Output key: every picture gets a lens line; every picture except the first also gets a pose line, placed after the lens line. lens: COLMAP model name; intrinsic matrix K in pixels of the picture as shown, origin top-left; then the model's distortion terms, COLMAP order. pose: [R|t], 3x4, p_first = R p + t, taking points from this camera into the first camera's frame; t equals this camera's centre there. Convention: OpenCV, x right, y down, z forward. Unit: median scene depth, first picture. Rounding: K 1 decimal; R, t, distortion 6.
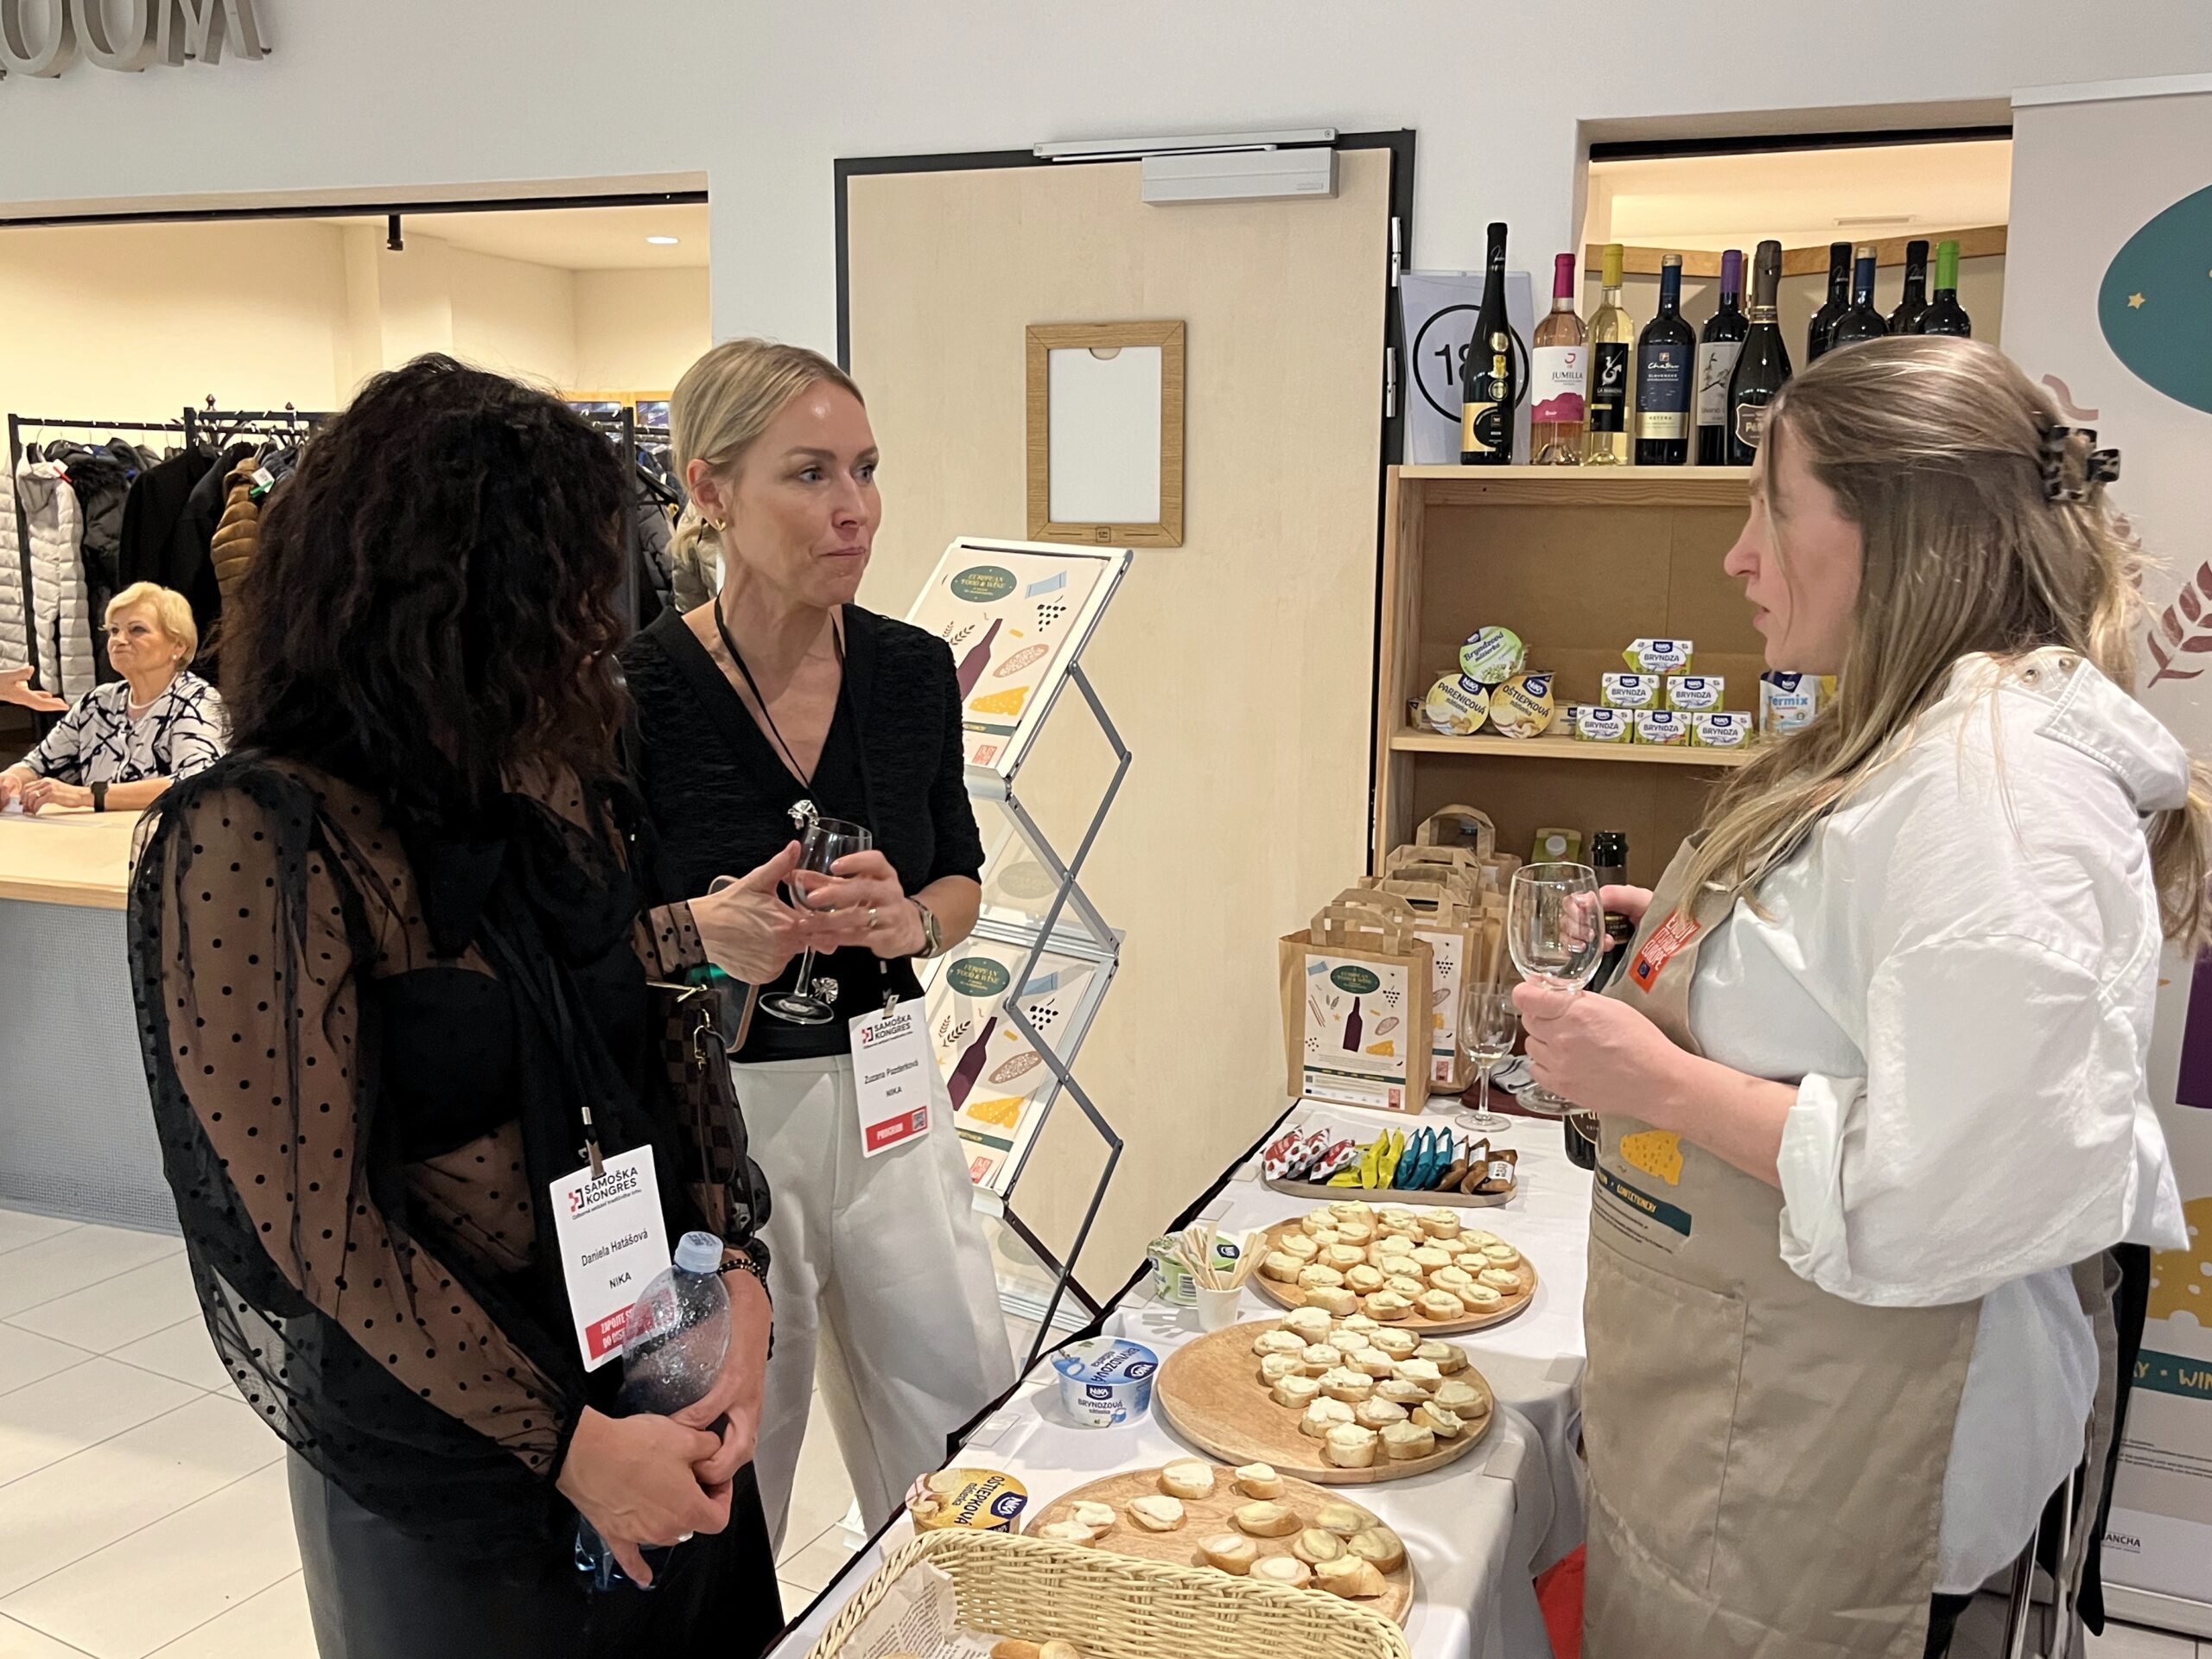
lens RADIAL K [[2019.4, 0, 1102.3], [0, 2019.4, 807.9], [0, 0, 1]] dist [0.048060, 0.009052]
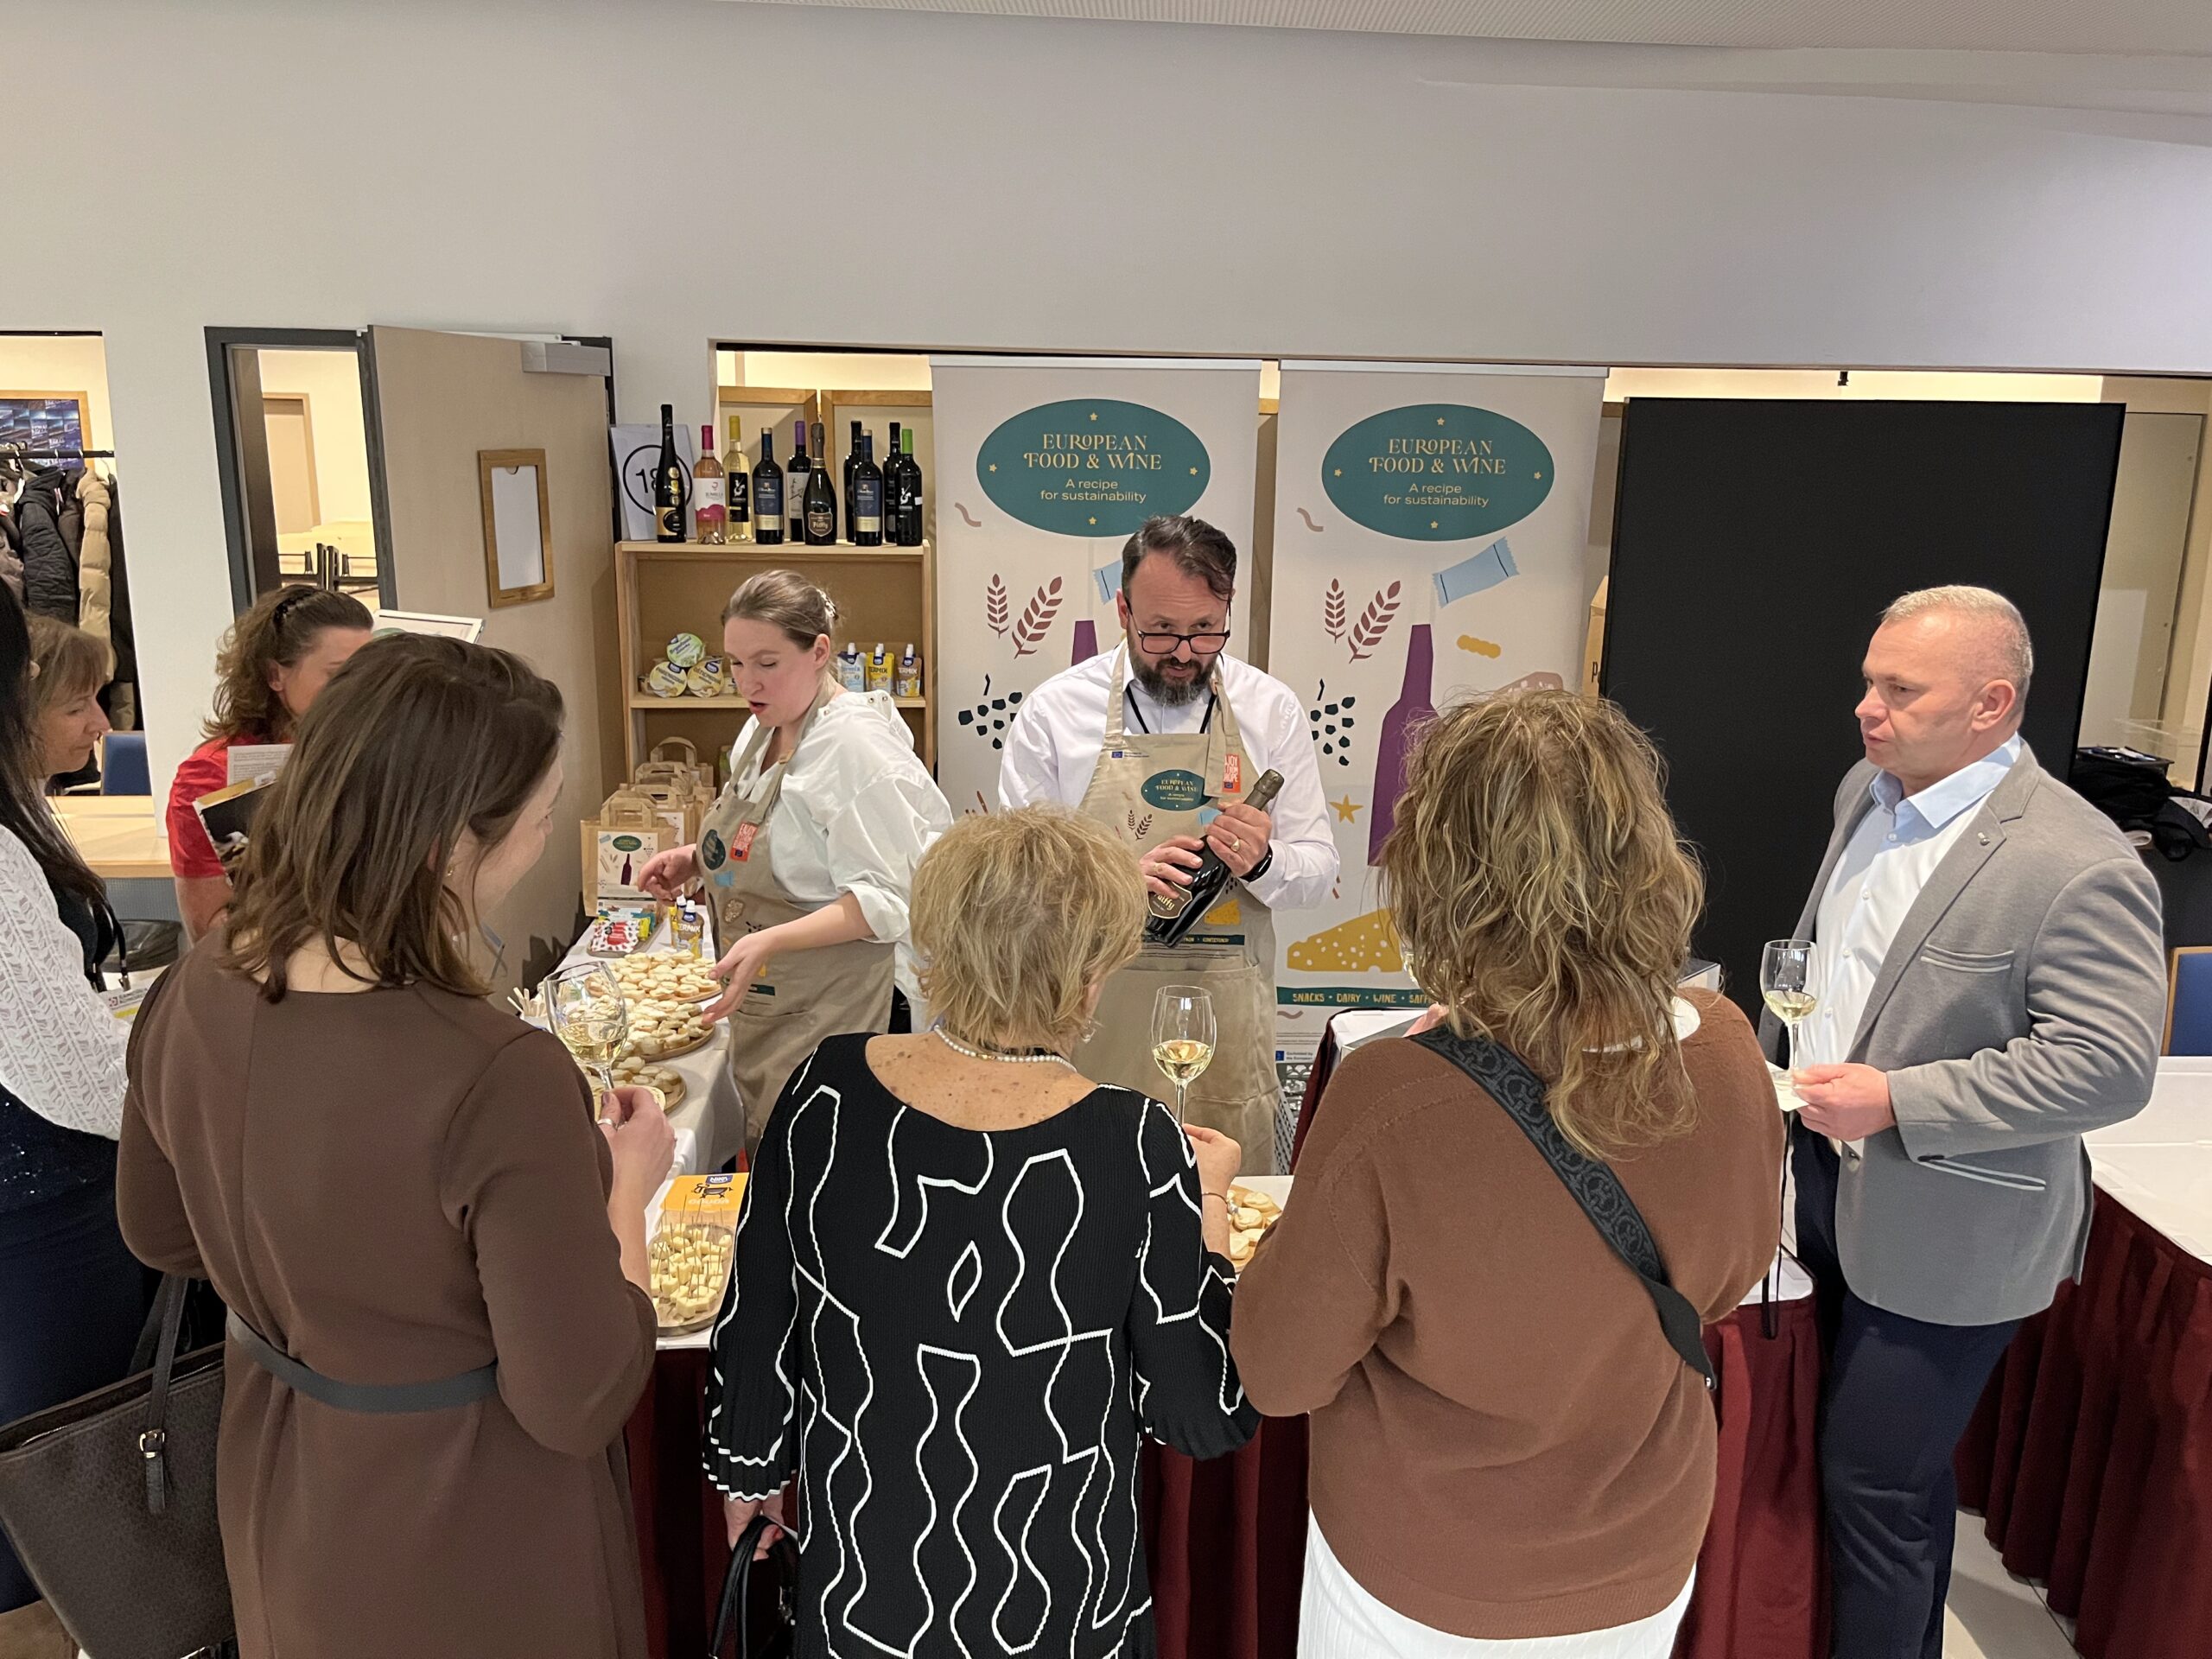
lens RADIAL K [[1714.5, 0, 1144.9], [0, 1714.5, 835.3], [0, 0, 1]] dist [0.032284, -0.040856]
pose [[0.905110, -0.096060, 0.414183, -0.080775], [0.058257, 0.992975, 0.102990, -0.048021], [-0.421167, -0.069088, 0.904348, -0.535339]]
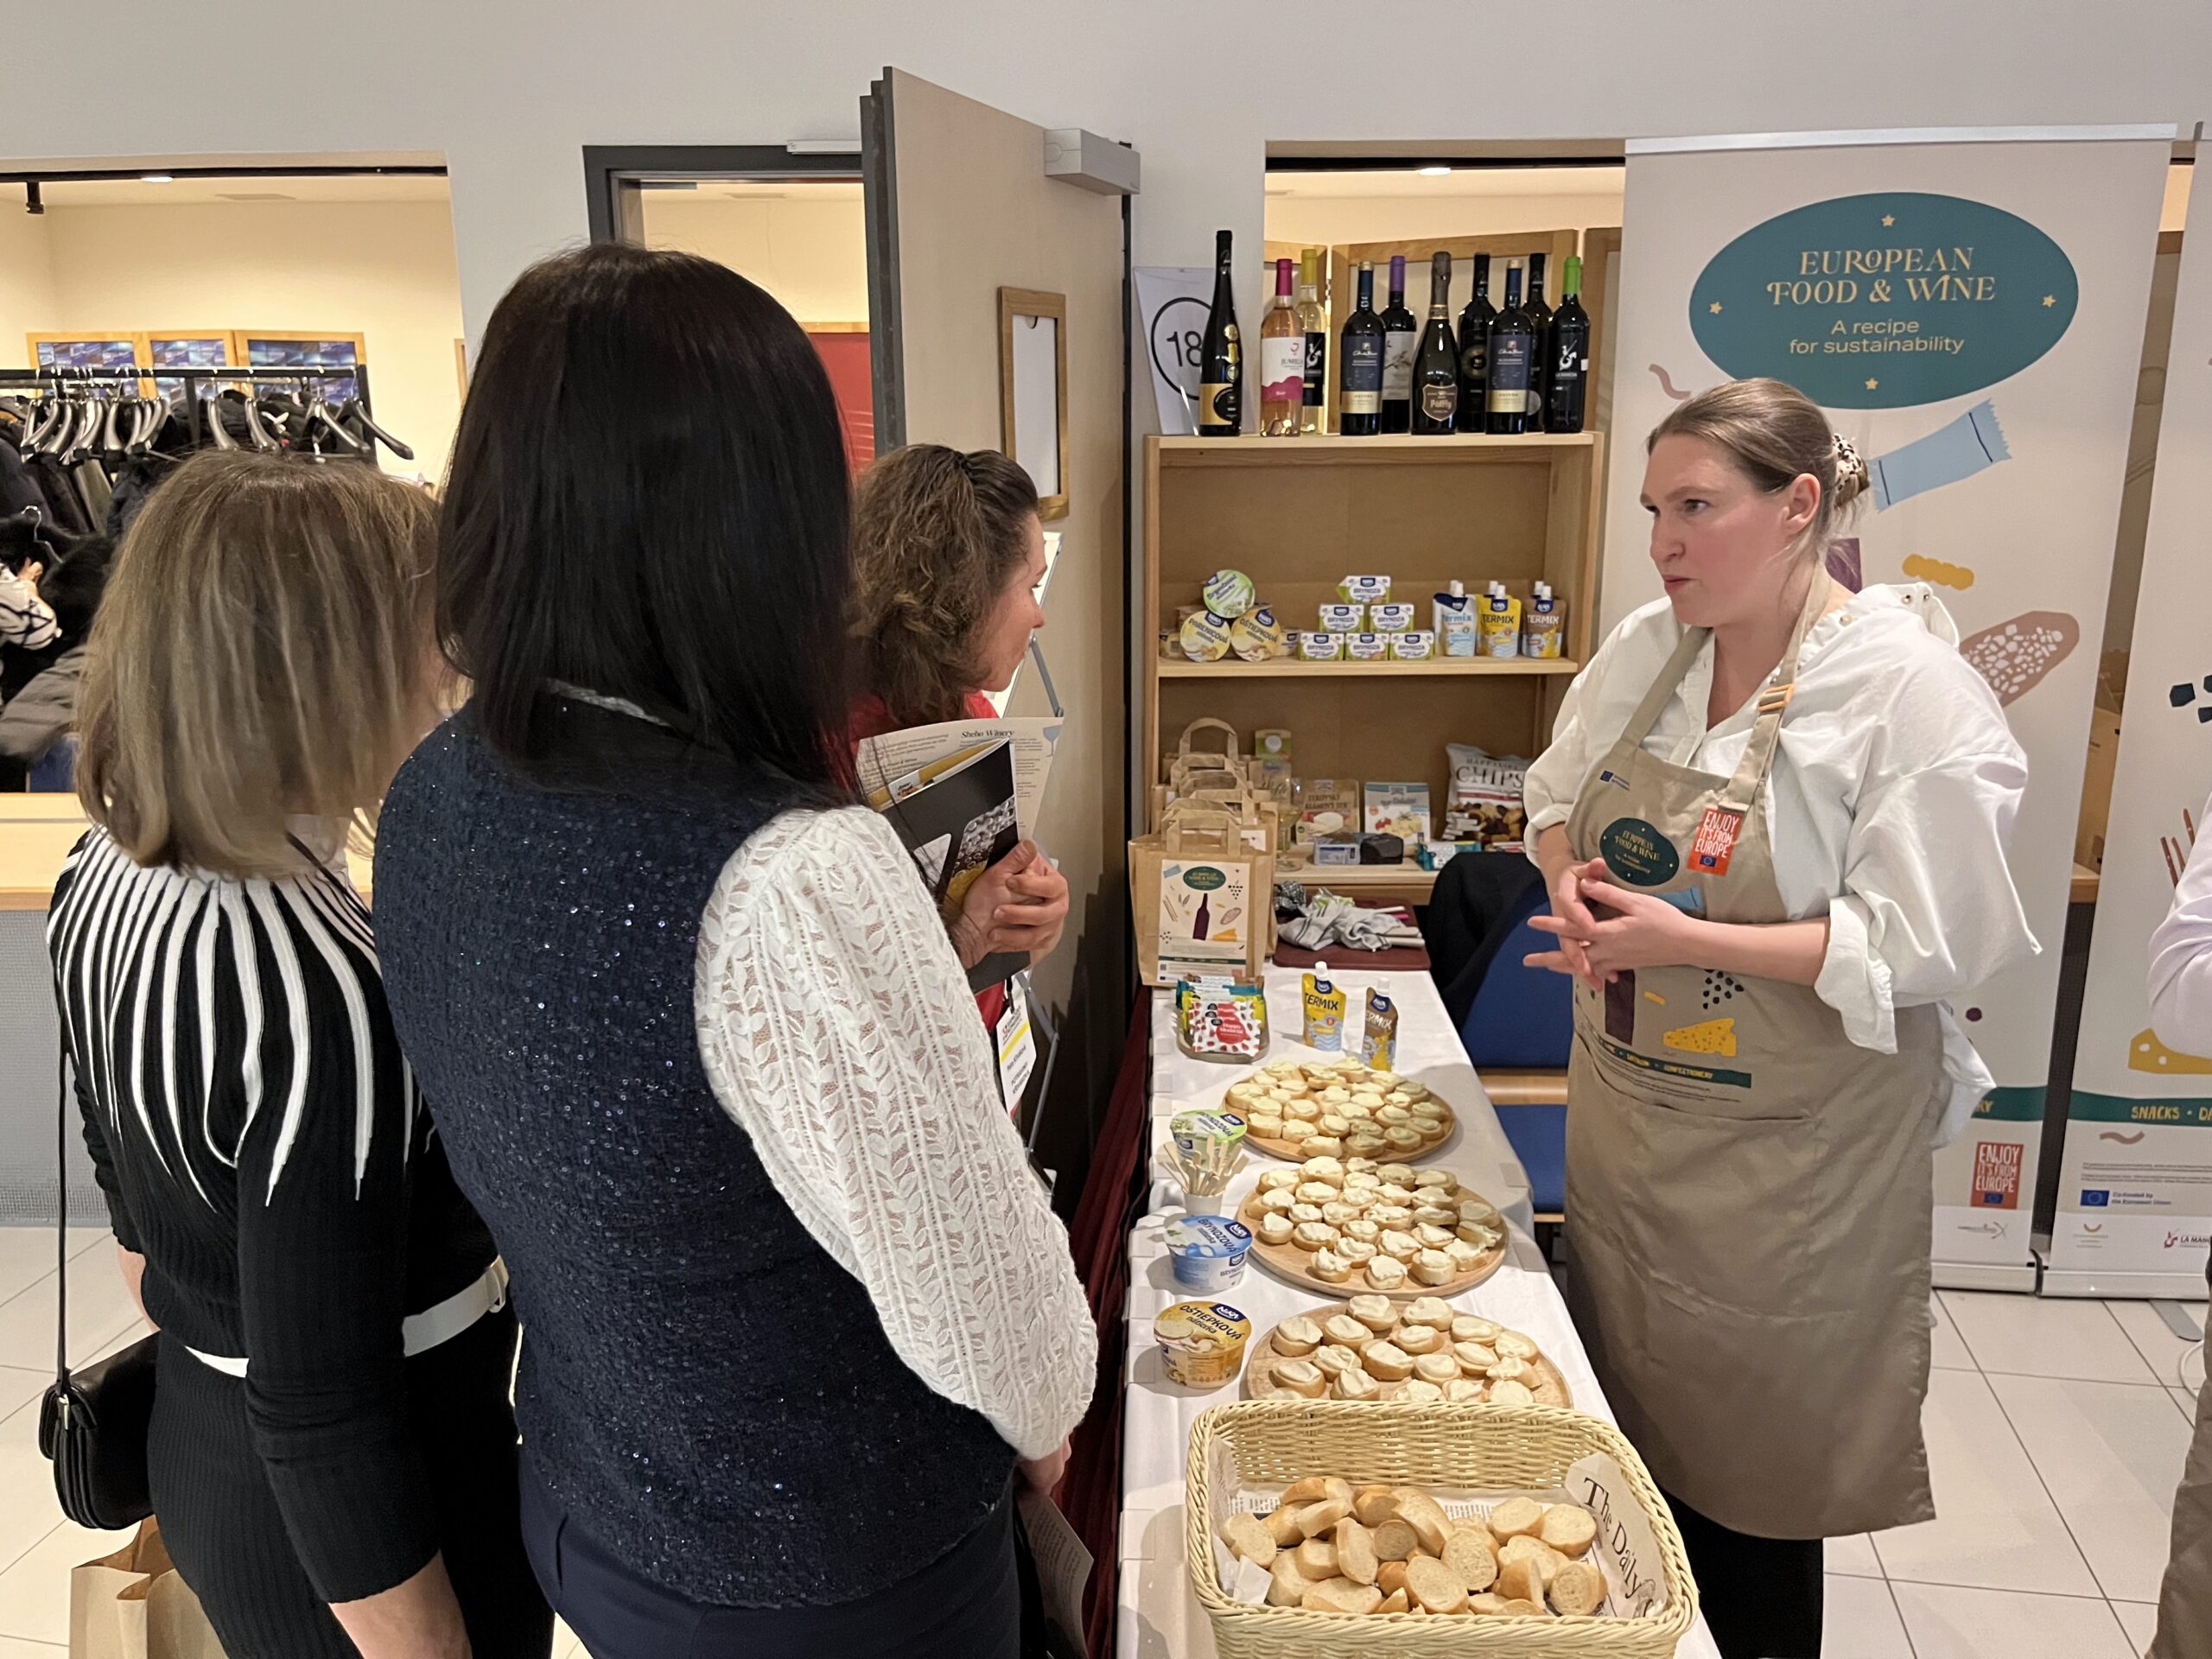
lens RADIAL K [[1714.5, 0, 1086.0], [0, 1714.5, 842.1], [0, 0, 1]] dist [0.032284, -0.040856]
pose [[0.951643, -0.094700, 0.292246, -0.211313], [0.065423, 0.991952, 0.108399, -0.046158], [-0.300159, -0.084037, 0.950180, 0.033720]]
